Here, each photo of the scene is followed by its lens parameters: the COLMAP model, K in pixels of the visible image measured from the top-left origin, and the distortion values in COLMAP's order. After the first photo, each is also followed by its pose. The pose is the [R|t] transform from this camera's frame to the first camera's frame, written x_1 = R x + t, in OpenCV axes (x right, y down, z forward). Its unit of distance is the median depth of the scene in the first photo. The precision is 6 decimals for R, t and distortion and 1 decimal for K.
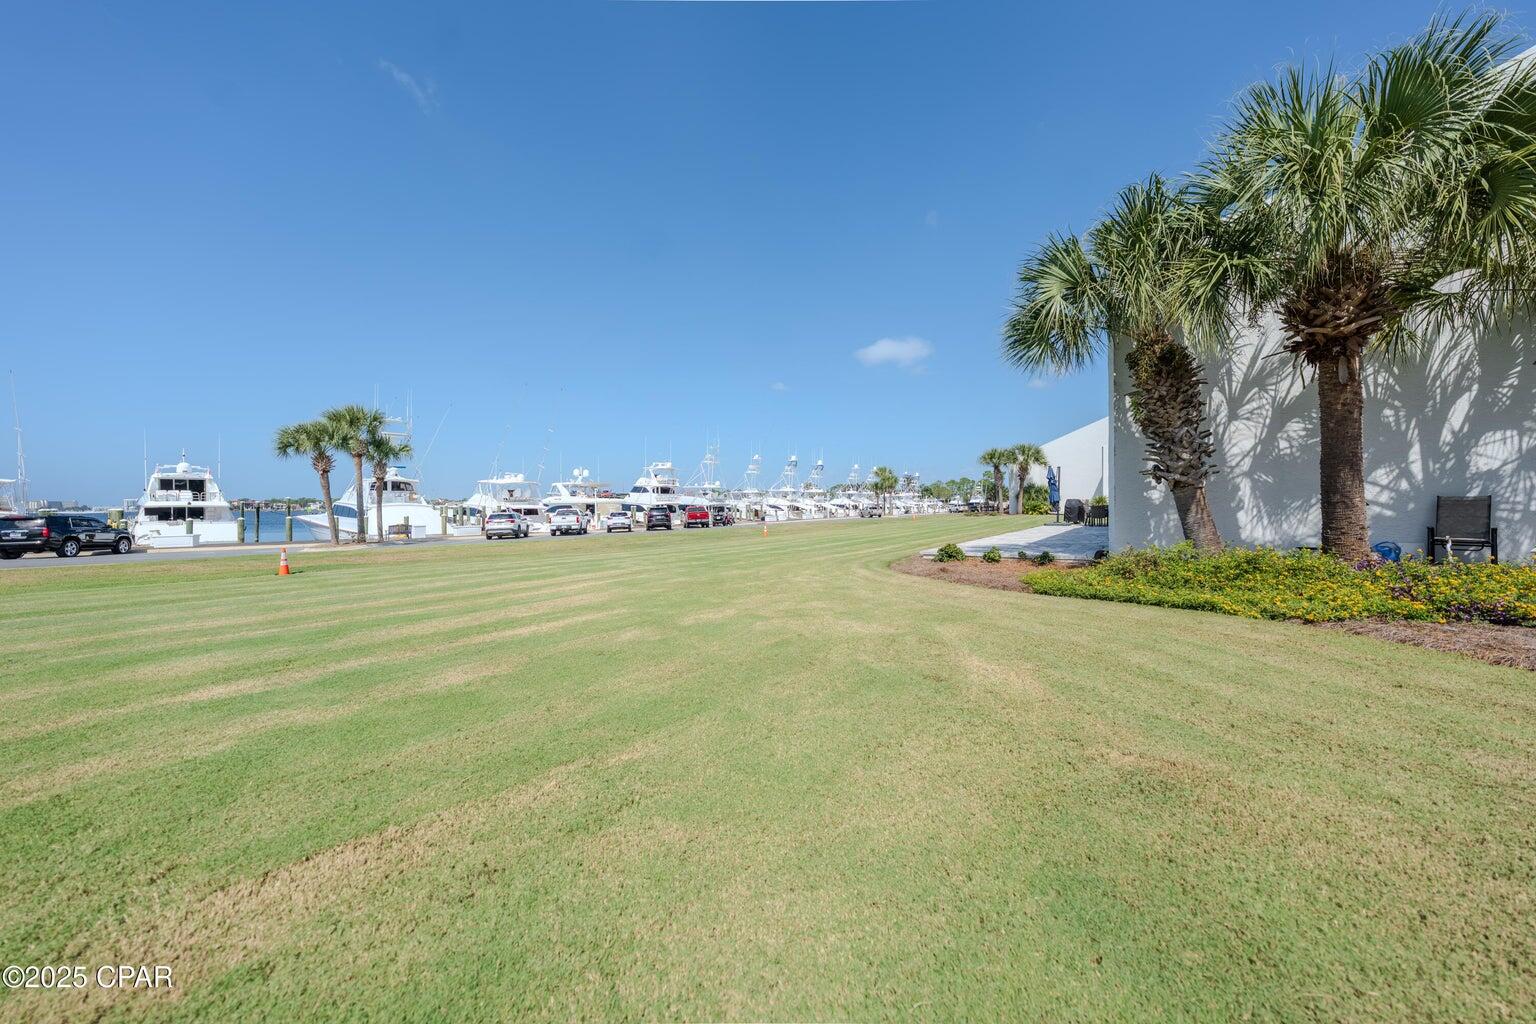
lens RADIAL K [[520.9, 0, 767.1], [0, 520.9, 508.1], [0, 0, 1]] dist [-0.005474, 0.000067]
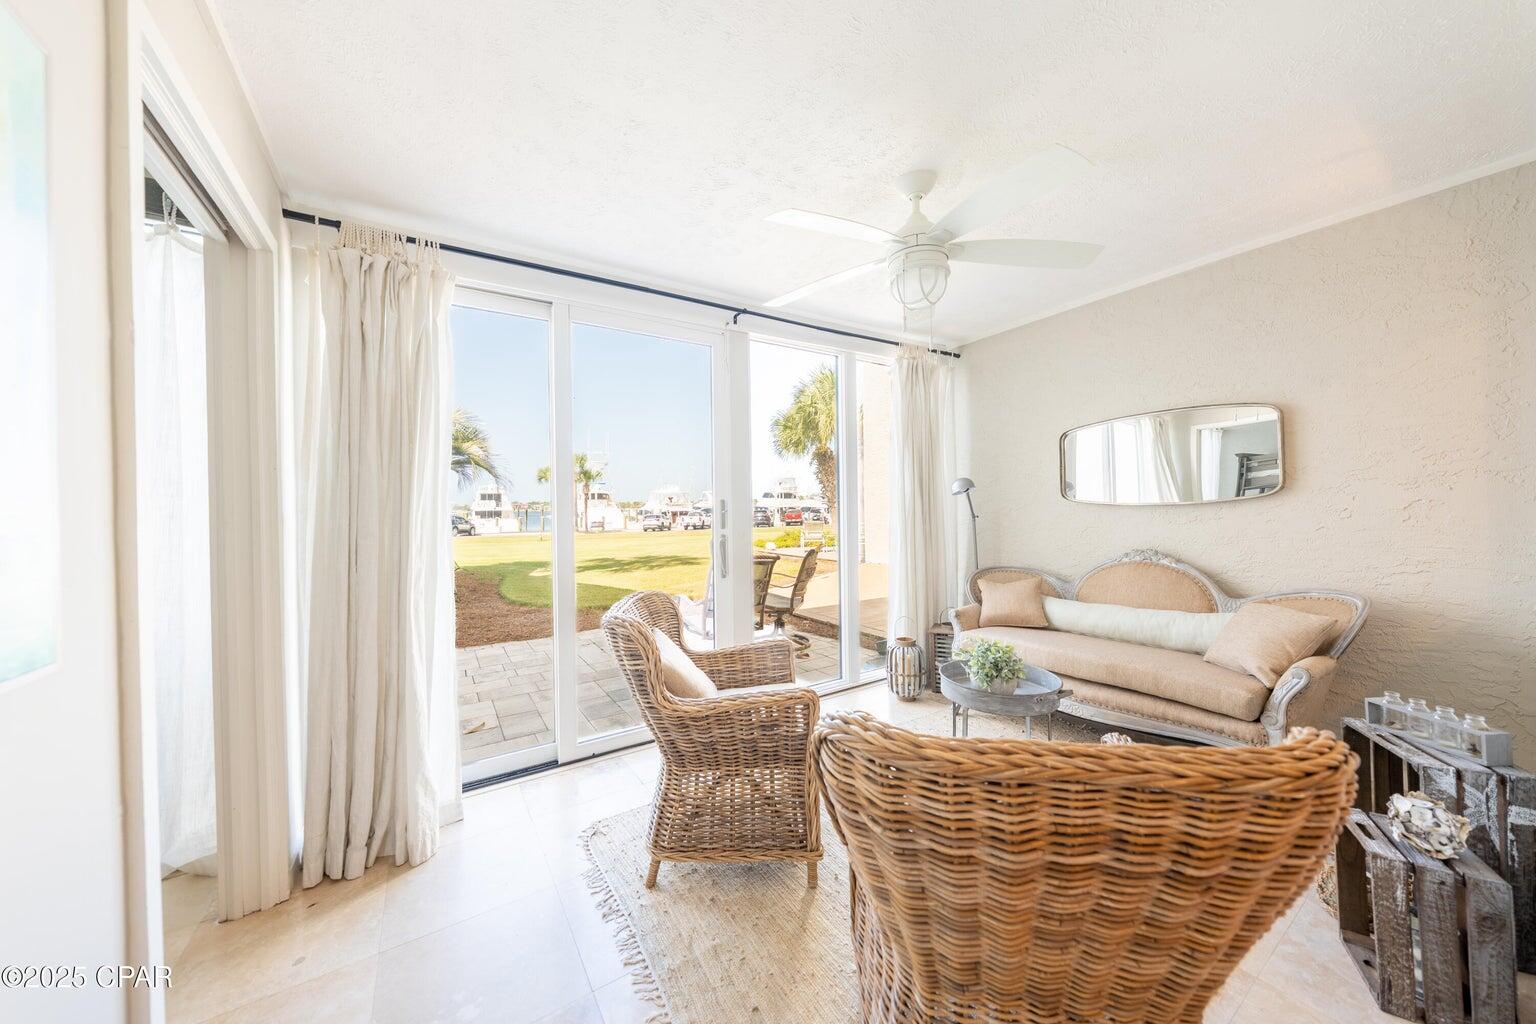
lens RADIAL K [[520.9, 0, 766.0], [0, 520.9, 510.5], [0, 0, 1]] dist [-0.005474, 0.000067]
pose [[0.943439, -0.000250, -0.331545, 0.222054], [0.001886, 0.999988, 0.004615, -0.006159], [0.331540, -0.004979, 0.943428, -0.242247]]
